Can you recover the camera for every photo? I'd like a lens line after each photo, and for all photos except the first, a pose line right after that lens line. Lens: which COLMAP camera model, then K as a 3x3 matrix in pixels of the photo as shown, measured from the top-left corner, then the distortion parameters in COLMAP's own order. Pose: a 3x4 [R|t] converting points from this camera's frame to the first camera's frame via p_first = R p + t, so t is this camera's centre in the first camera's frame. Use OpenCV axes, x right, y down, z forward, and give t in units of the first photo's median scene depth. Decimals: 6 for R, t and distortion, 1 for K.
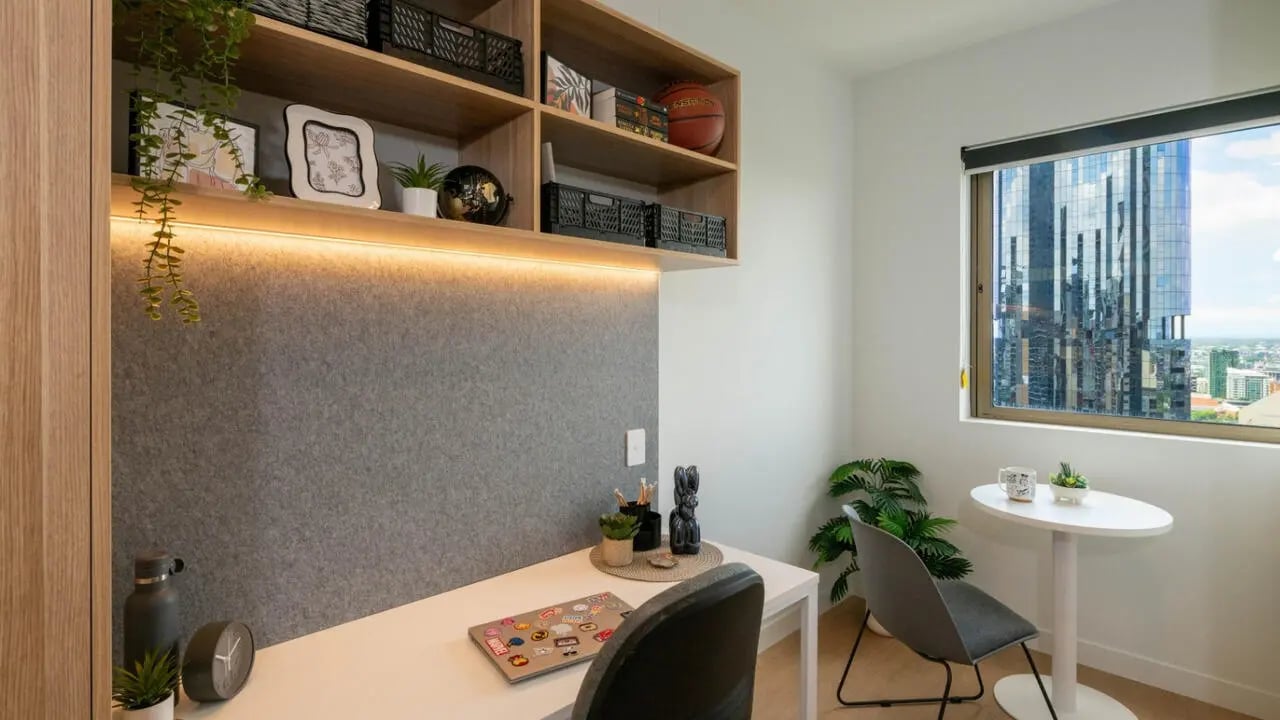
lens RADIAL K [[632.0, 0, 642.9], [0, 632.0, 342.5], [0, 0, 1]] dist [-0.004013, -0.000254]
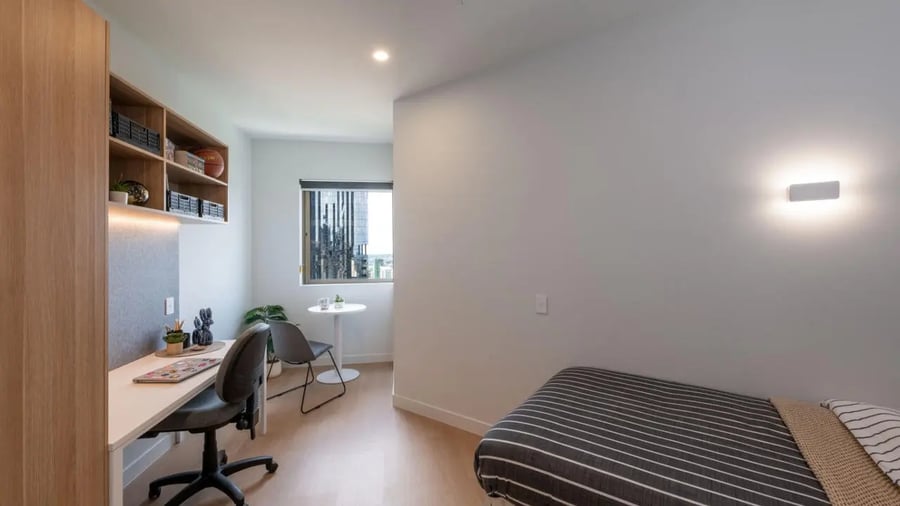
lens RADIAL K [[444.4, 0, 452.0], [0, 444.4, 240.7], [0, 0, 1]] dist [-0.004013, -0.000254]
pose [[0.618825, 0.016101, 0.785364, -0.252657], [0.018206, 0.999227, -0.034832, 0.006579], [-0.785318, 0.035853, 0.618054, -0.286563]]
